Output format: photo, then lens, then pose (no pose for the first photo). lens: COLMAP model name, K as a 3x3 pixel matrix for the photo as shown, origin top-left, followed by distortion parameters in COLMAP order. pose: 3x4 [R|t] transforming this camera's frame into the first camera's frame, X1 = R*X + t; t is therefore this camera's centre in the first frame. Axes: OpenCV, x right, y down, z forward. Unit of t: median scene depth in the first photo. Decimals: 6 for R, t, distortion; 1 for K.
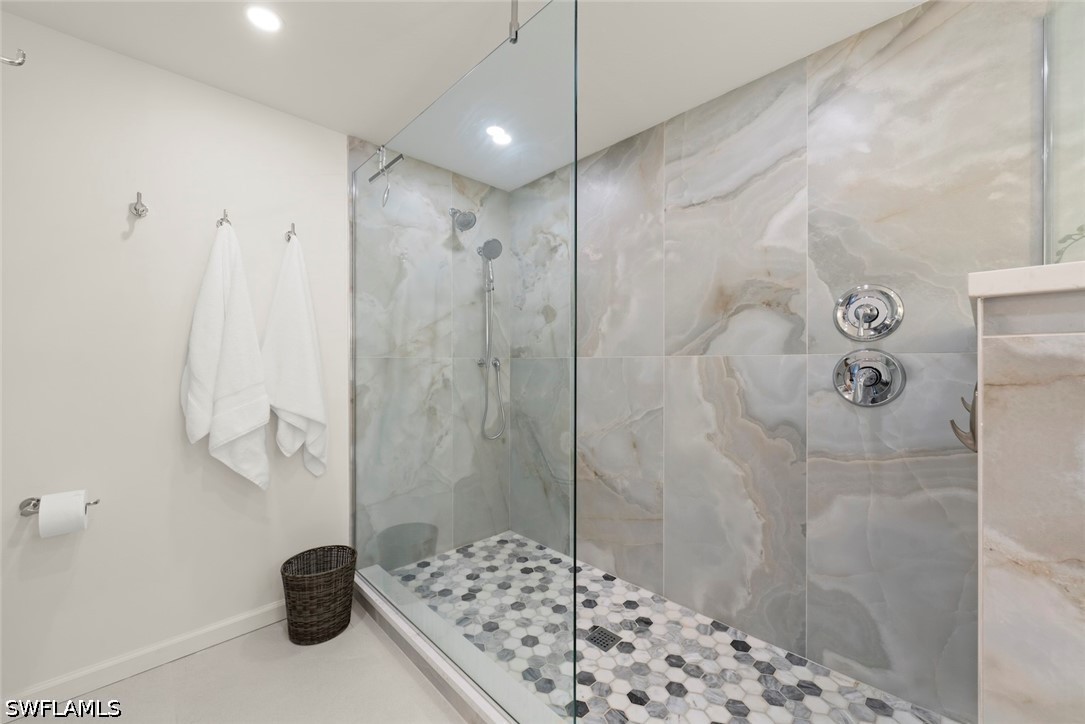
lens RADIAL K [[419.7, 0, 559.1], [0, 419.7, 365.6], [0, 0, 1]] dist [-0.001601, 0.000759]
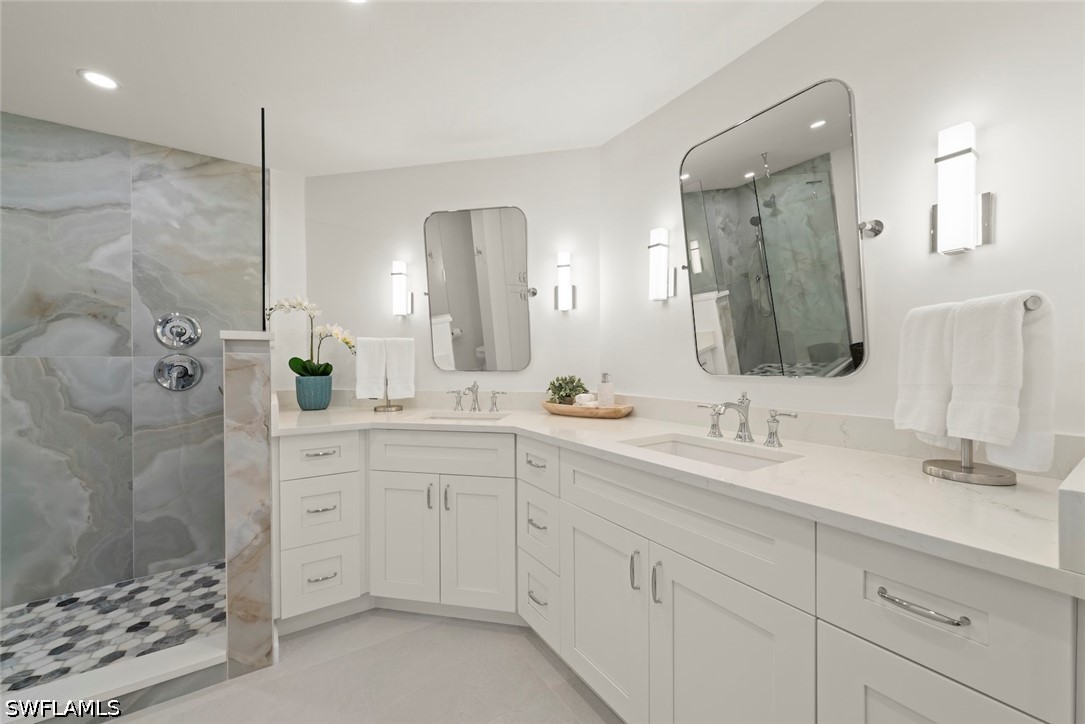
lens RADIAL K [[419.7, 0, 534.7], [0, 419.7, 363.3], [0, 0, 1]] dist [-0.001601, 0.000759]
pose [[0.221312, -0.001412, 0.975202, -0.400129], [0.009101, 0.999958, -0.000618, 0.006767], [-0.975161, 0.009012, 0.221316, -0.515855]]
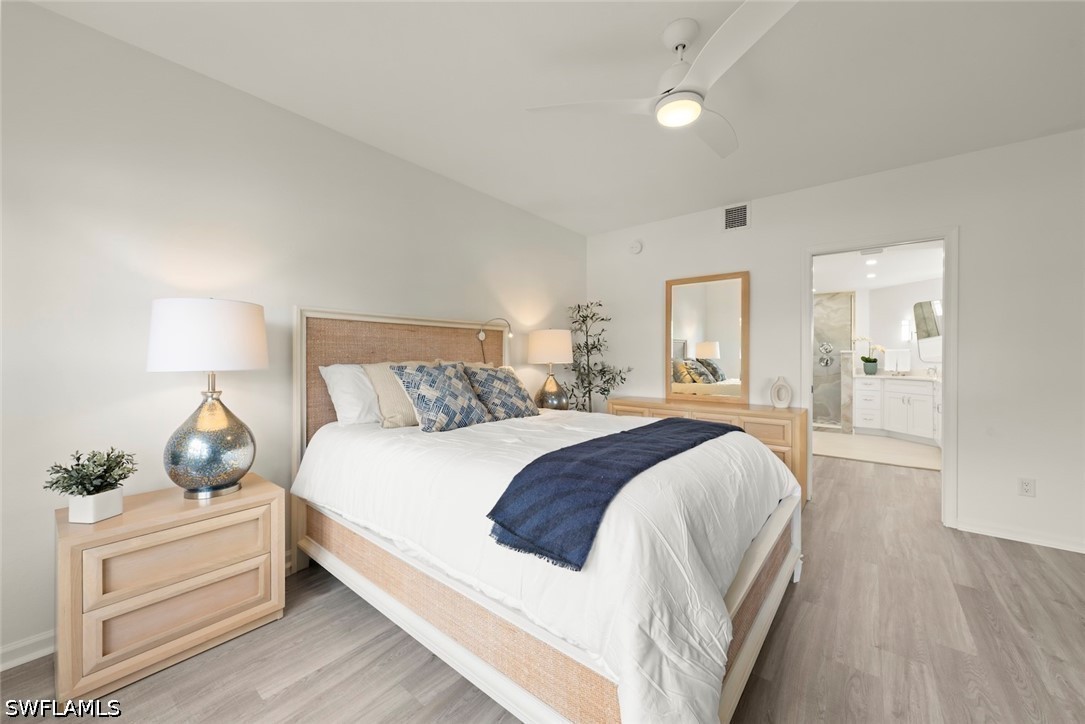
lens RADIAL K [[419.7, 0, 539.2], [0, 419.7, 358.6], [0, 0, 1]] dist [-0.001601, 0.000759]
pose [[0.993810, 0.002702, 0.111065, -2.706169], [-0.002401, 0.999993, -0.002842, 0.019683], [-0.111072, 0.002558, 0.993809, -3.023884]]
